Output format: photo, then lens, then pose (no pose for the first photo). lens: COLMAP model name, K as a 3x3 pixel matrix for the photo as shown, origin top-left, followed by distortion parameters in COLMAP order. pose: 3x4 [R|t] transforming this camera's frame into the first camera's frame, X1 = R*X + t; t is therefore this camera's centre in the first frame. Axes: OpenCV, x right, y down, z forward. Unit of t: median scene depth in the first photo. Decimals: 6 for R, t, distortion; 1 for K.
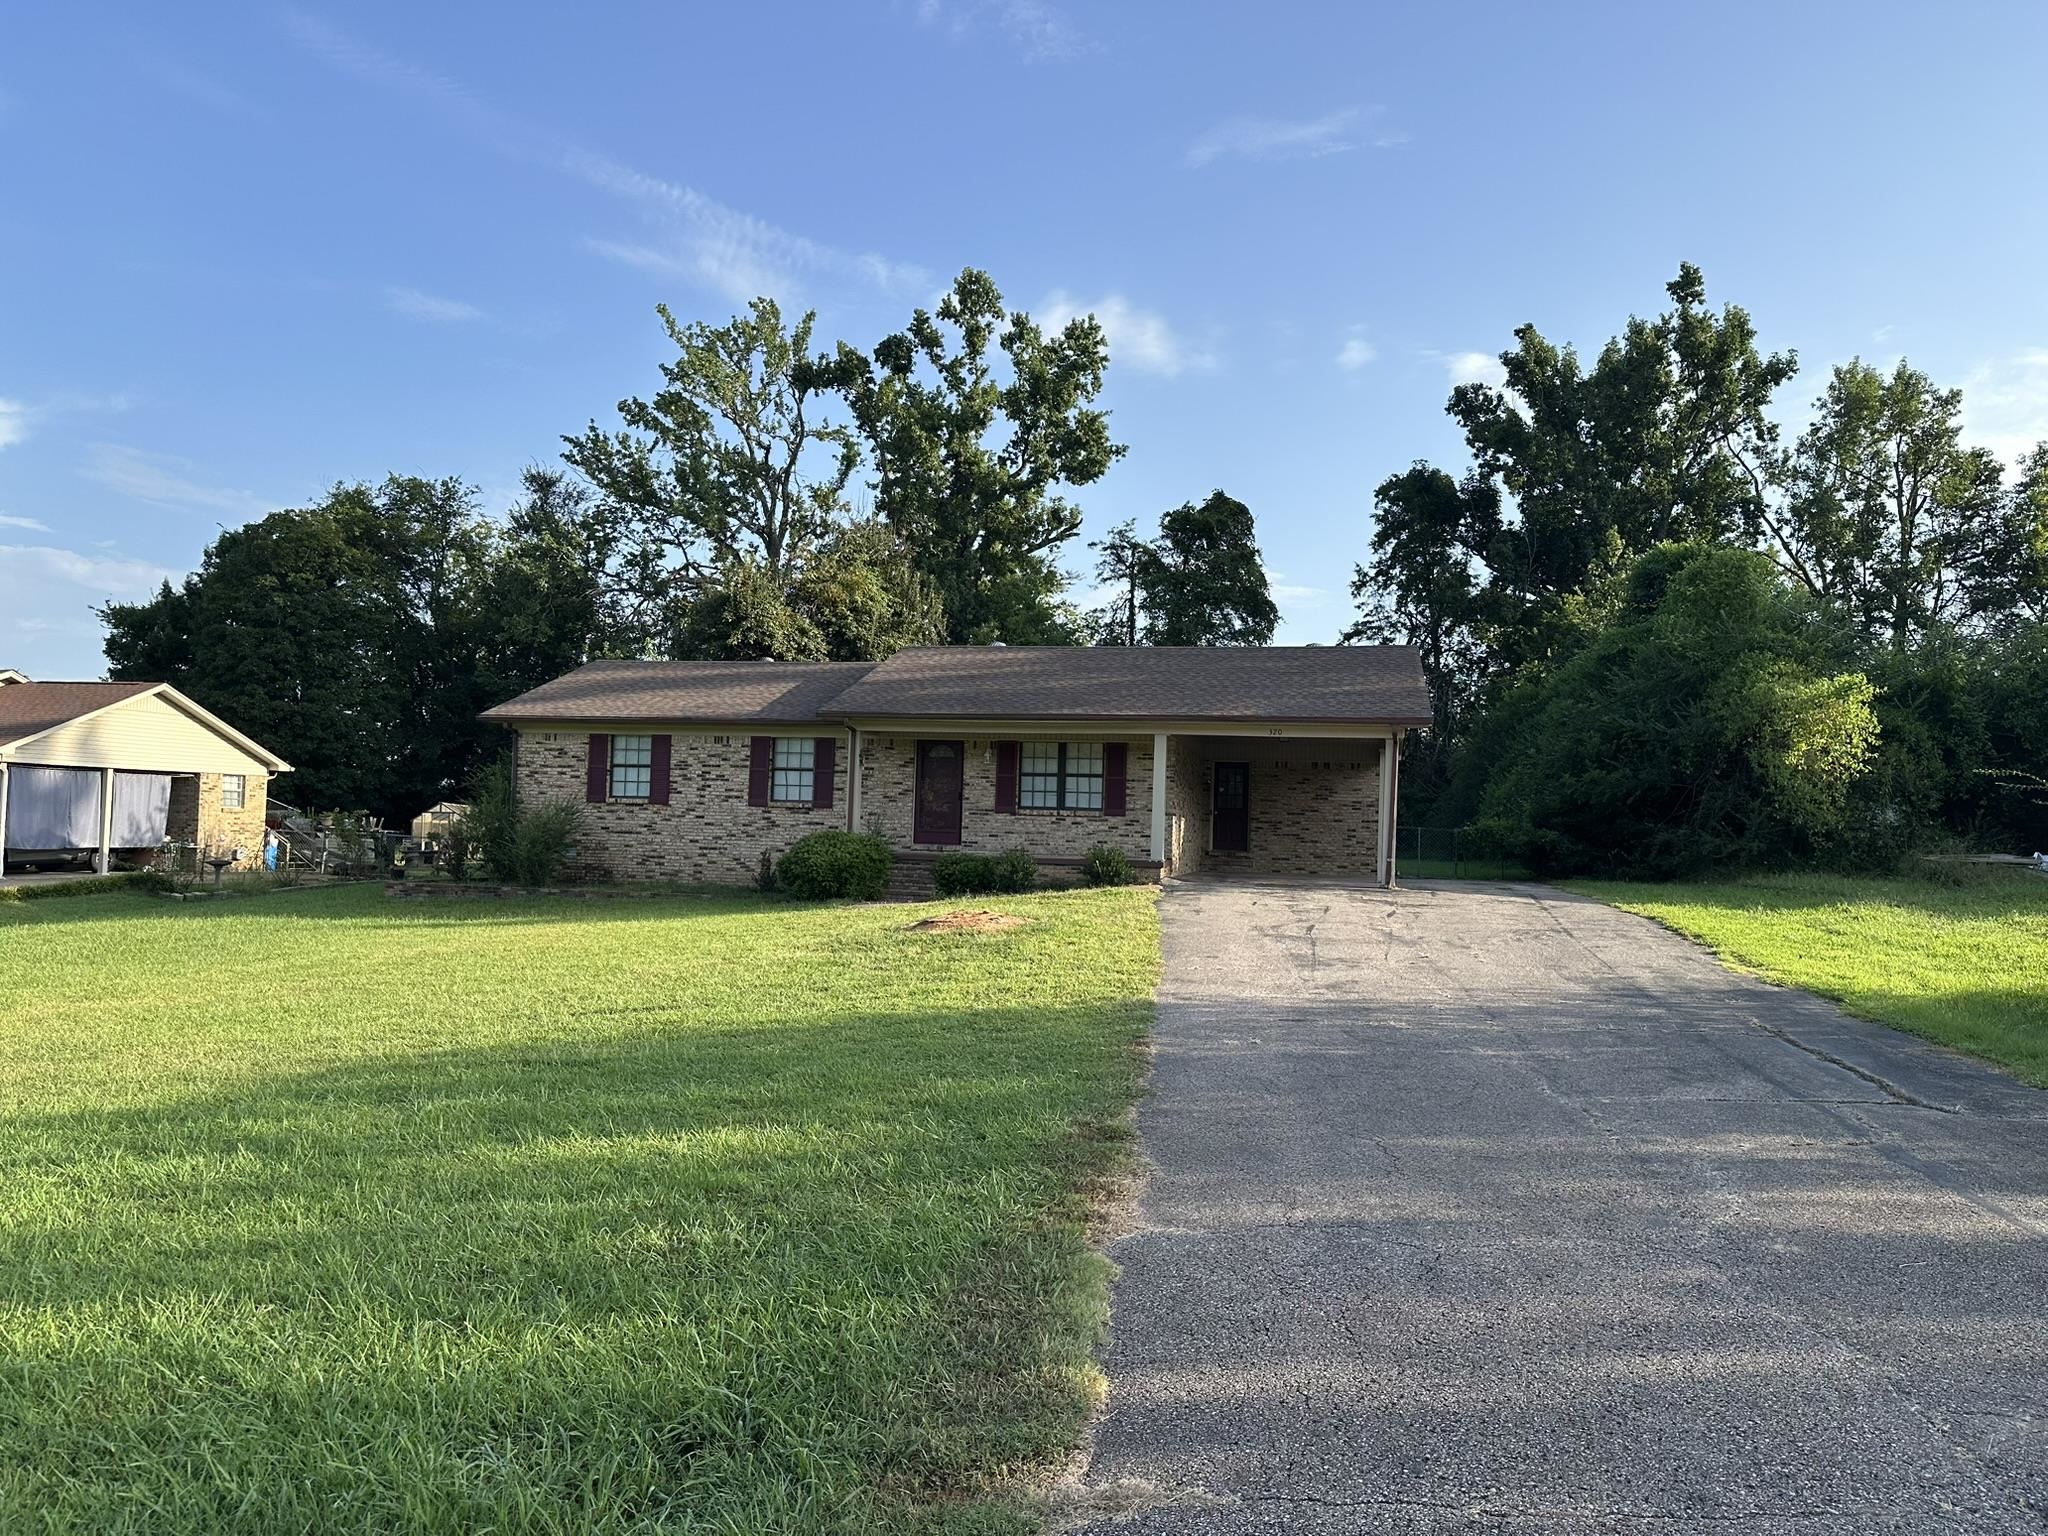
lens RADIAL K [[1420.9, 0, 1024.8], [0, 1420.9, 785.4], [0, 0, 1]] dist [0.013685, -0.007839]
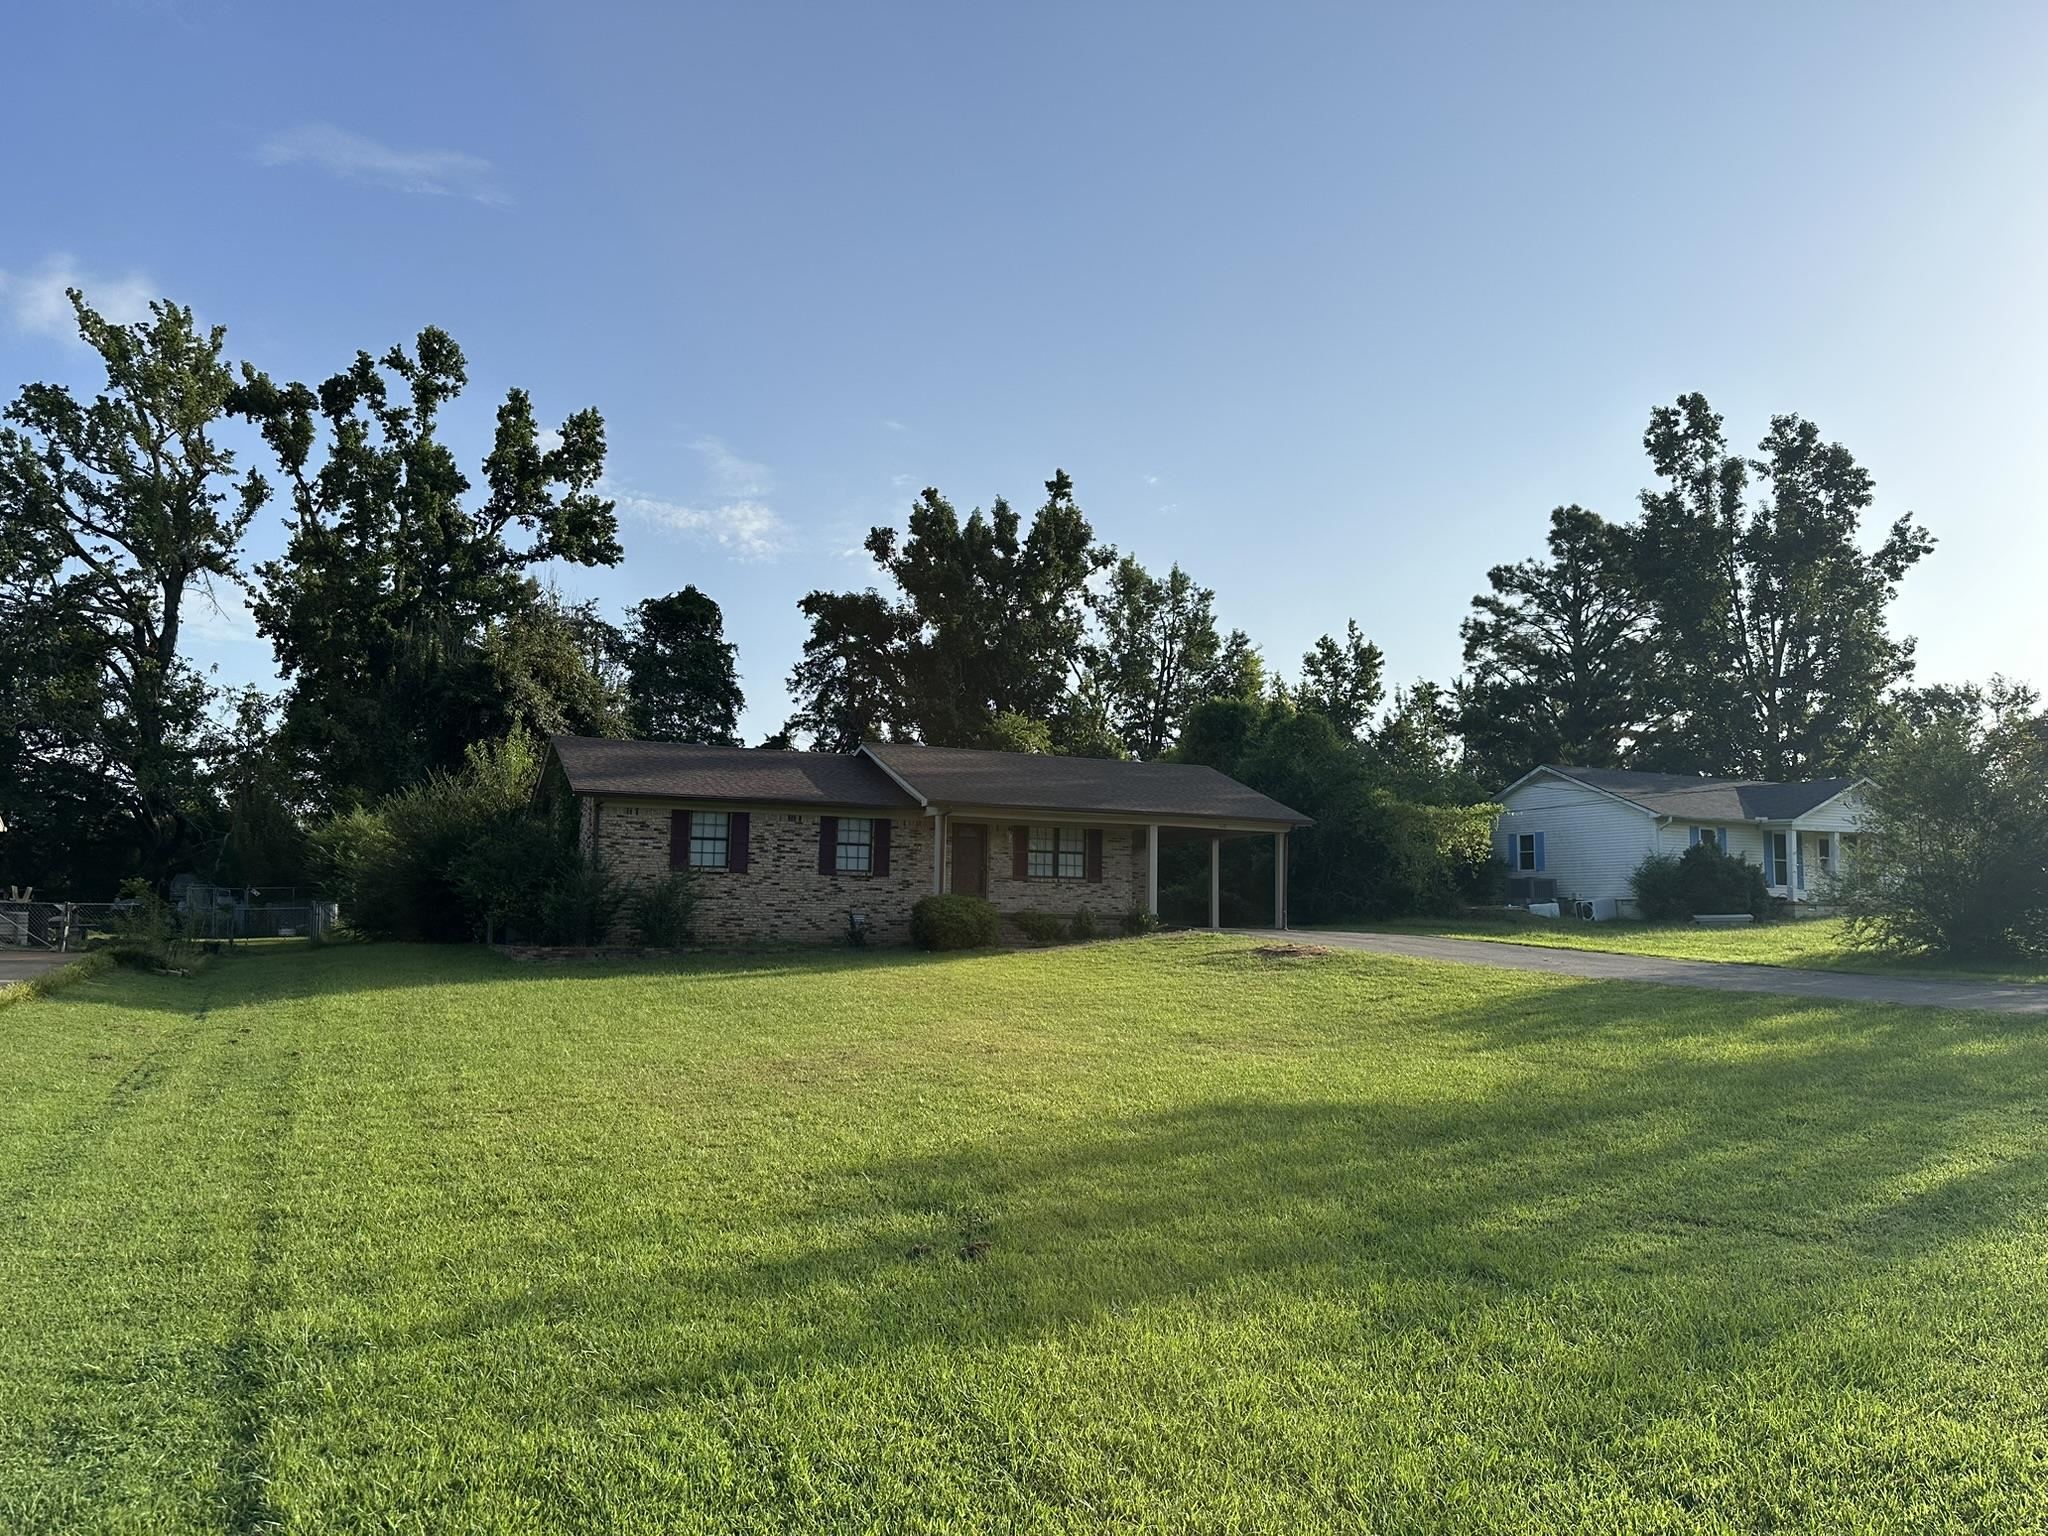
lens RADIAL K [[1420.9, 0, 1046.0], [0, 1420.9, 764.2], [0, 0, 1]] dist [0.013685, -0.007839]
pose [[0.782832, 0.051066, 0.620134, -0.331588], [-0.011618, 0.997652, -0.067487, 0.000160], [-0.622125, 0.045626, 0.781587, -0.020831]]
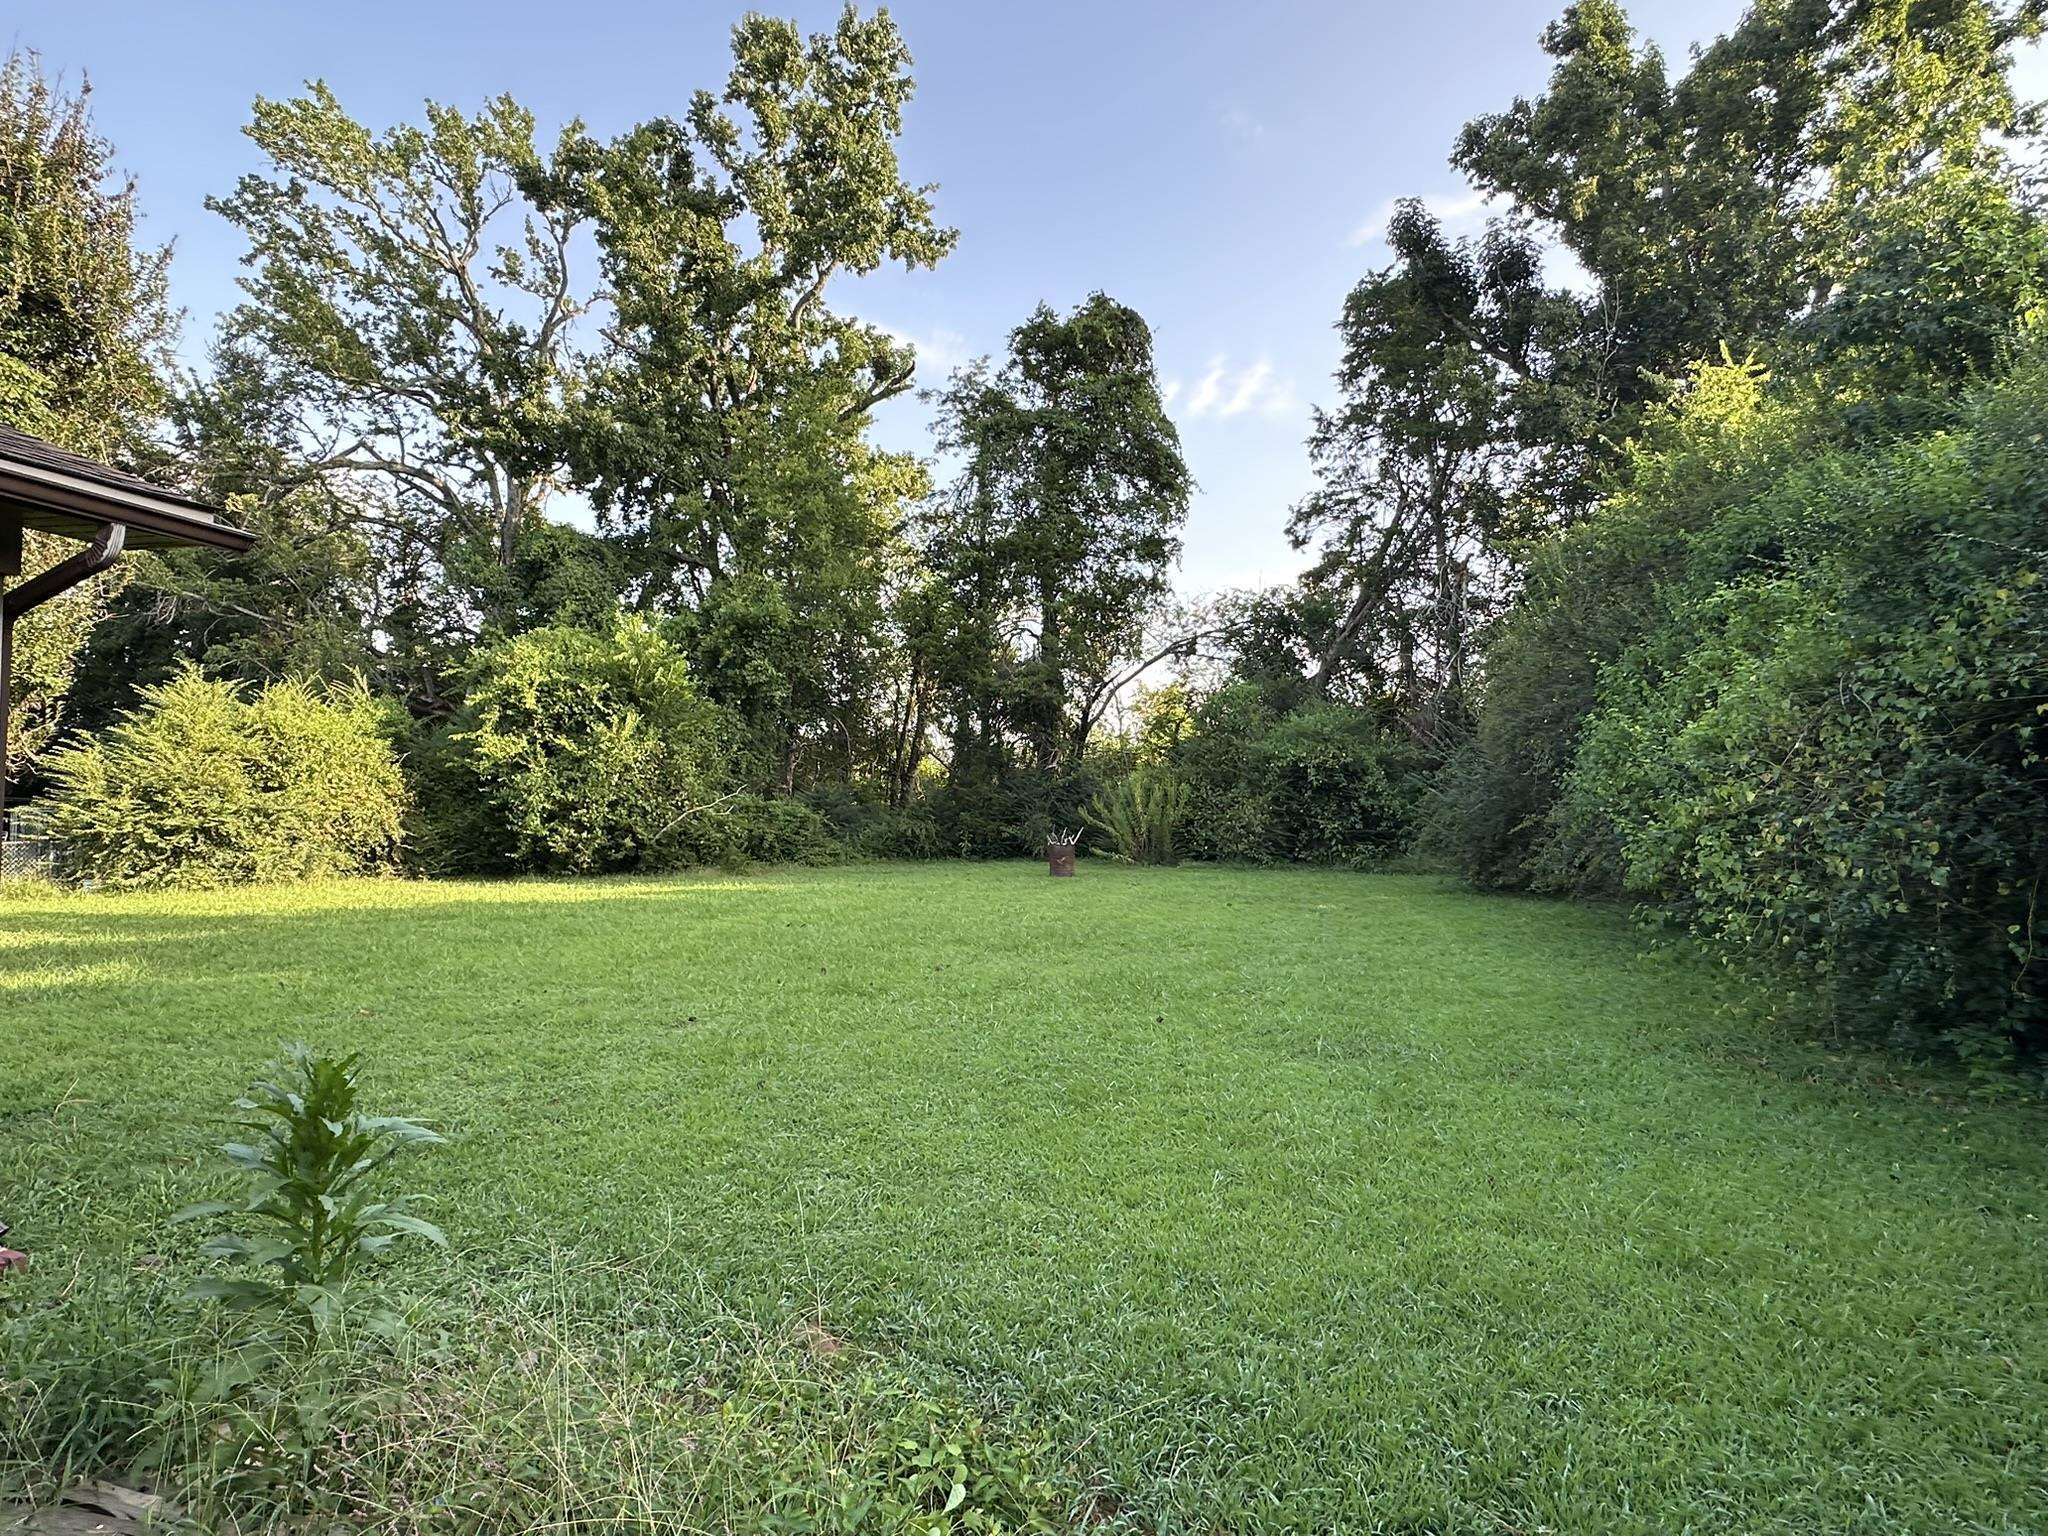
lens RADIAL K [[1170.4, 0, 1020.4], [0, 1170.4, 770.3], [0, 0, 1]] dist [-0.020009, 0.000003]
pose [[0.998018, -0.010963, -0.061968, 0.135247], [0.011604, 0.999883, 0.009988, 0.005153], [0.061852, -0.010688, 0.998028, 0.475329]]
